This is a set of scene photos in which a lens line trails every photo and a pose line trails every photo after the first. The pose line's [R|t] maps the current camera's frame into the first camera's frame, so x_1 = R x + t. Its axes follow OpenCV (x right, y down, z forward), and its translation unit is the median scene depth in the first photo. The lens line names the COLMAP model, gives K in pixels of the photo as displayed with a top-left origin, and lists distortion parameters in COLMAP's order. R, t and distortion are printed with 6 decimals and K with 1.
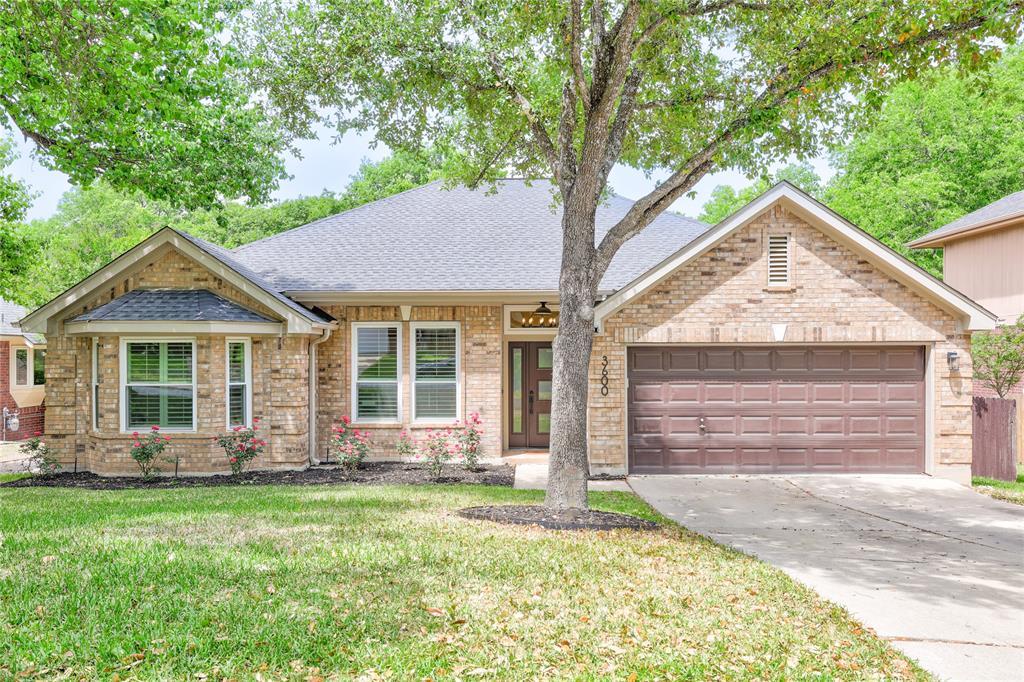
lens RADIAL K [[762.0, 0, 508.6], [0, 762.0, 345.4], [0, 0, 1]] dist [-0.001242, 0.001359]
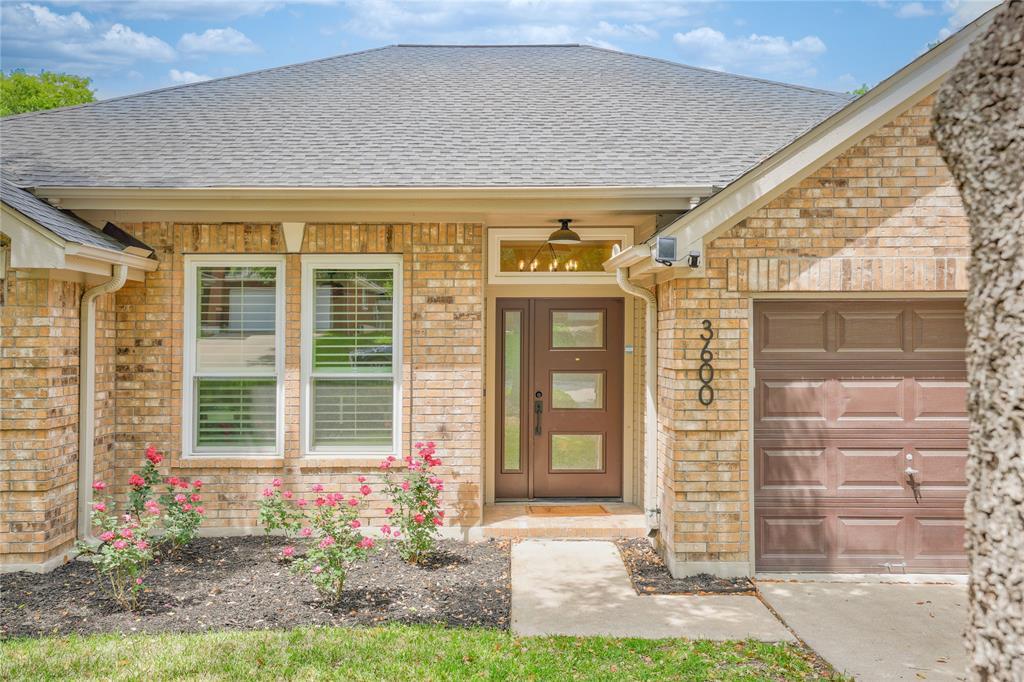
lens RADIAL K [[920.1, 0, 513.5], [0, 920.1, 312.4], [0, 0, 1]] dist [0.049765, 0.005018]
pose [[0.999683, 0.001881, 0.025111, -0.005706], [-0.001495, 0.999880, -0.015391, 0.018170], [-0.025137, 0.015349, 0.999566, 0.440313]]
